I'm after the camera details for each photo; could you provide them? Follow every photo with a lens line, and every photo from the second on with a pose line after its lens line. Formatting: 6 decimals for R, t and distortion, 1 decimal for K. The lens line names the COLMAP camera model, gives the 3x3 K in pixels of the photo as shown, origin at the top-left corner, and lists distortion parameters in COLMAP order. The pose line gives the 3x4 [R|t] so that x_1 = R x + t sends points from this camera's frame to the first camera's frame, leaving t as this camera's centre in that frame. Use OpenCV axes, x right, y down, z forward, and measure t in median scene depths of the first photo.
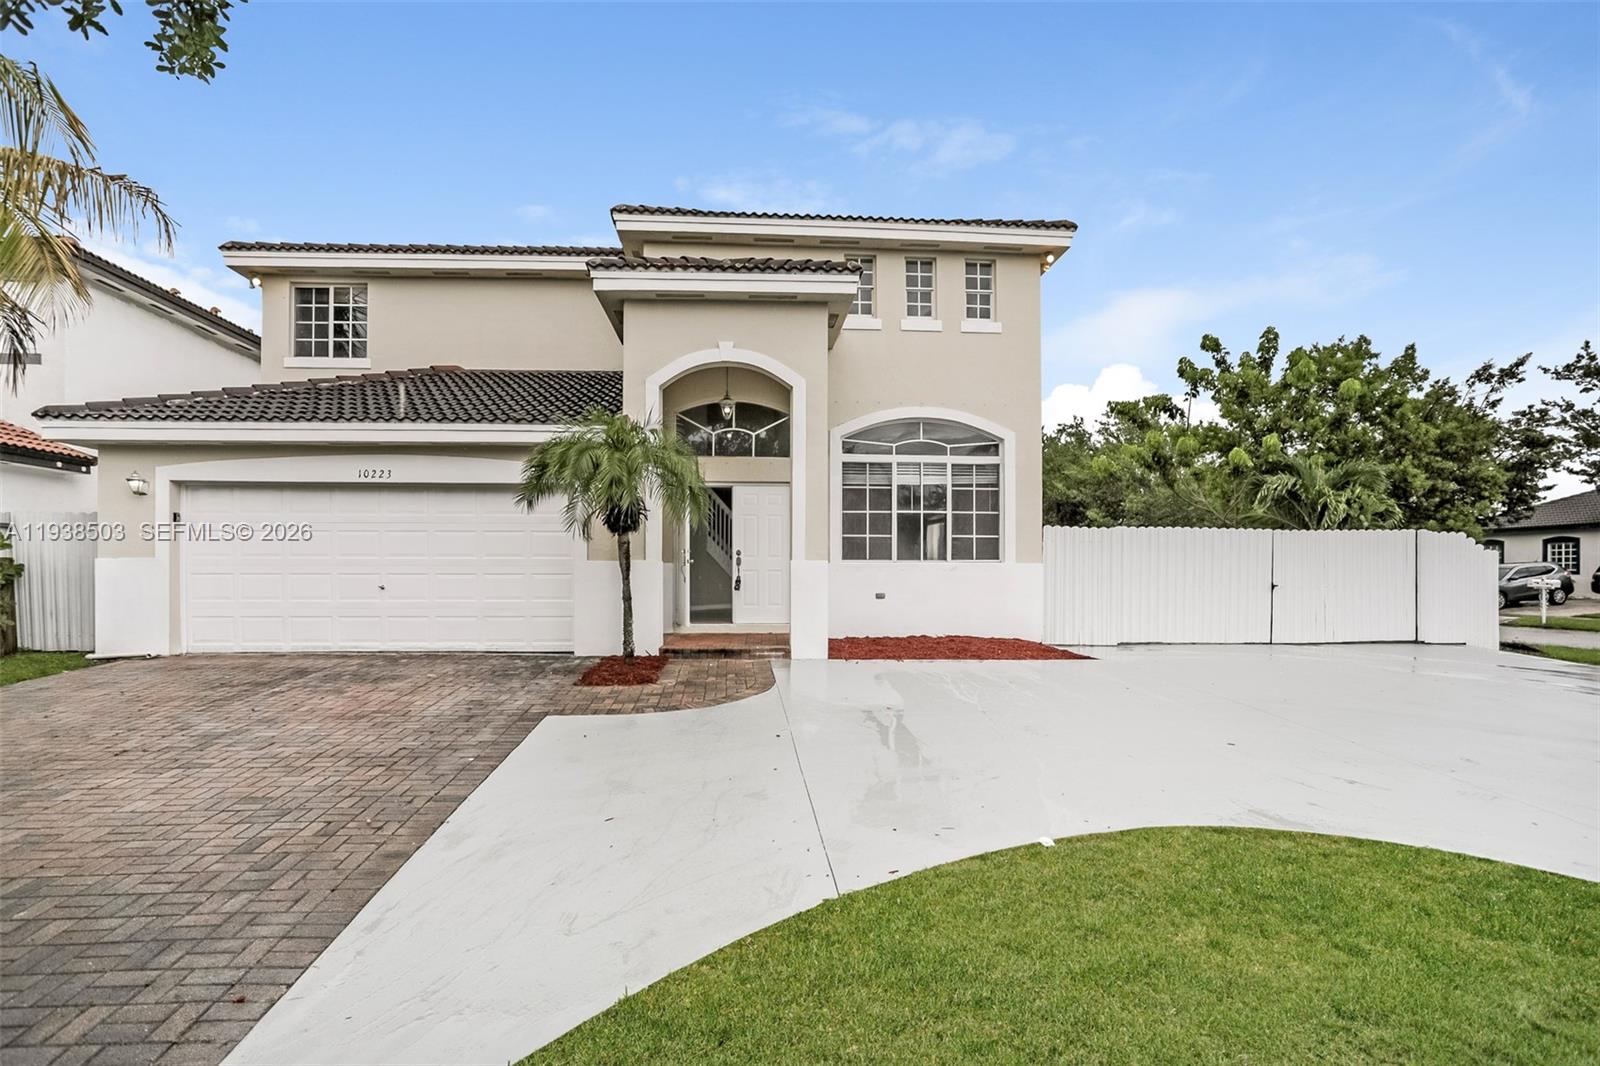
lens RADIAL K [[740.6, 0, 798.1], [0, 740.6, 567.6], [0, 0, 1]] dist [0.001928, 0.000238]
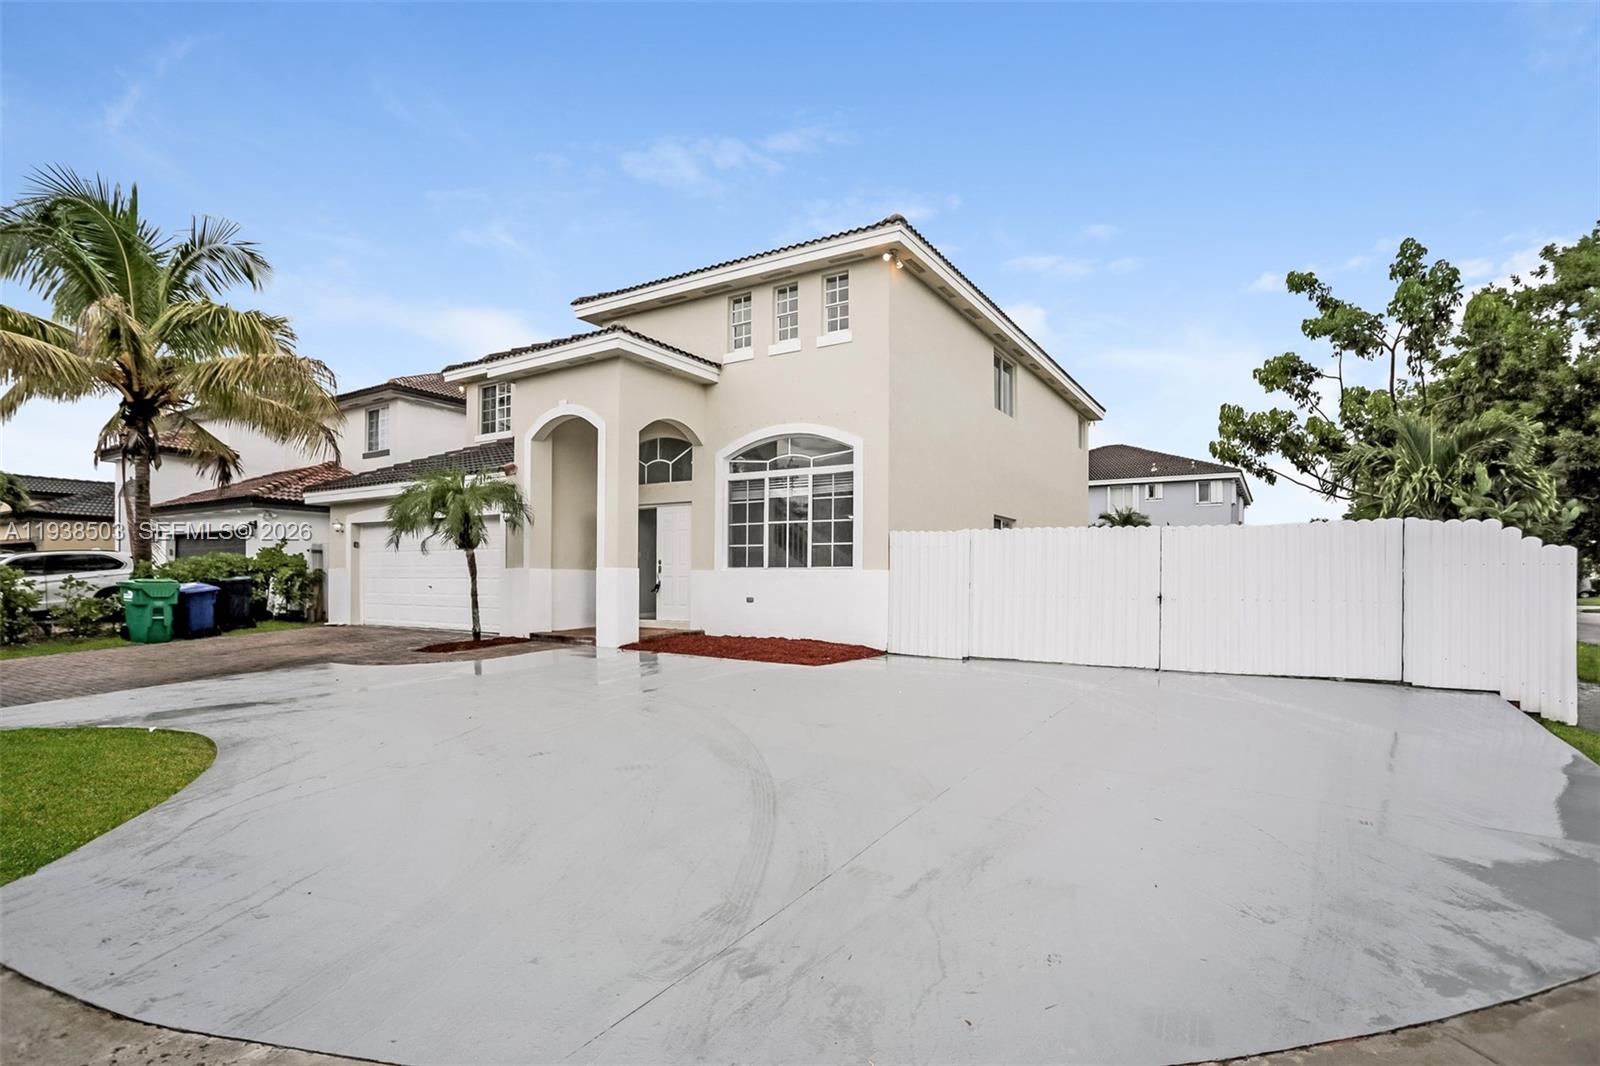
lens RADIAL K [[783.9, 0, 798.6], [0, 783.9, 583.6], [0, 0, 1]] dist [0.015774, -0.000059]
pose [[0.809092, 0.006810, -0.587643, 0.846711], [-0.002741, 0.999966, 0.007814, 0.004429], [0.587676, -0.004712, 0.809083, 0.091460]]
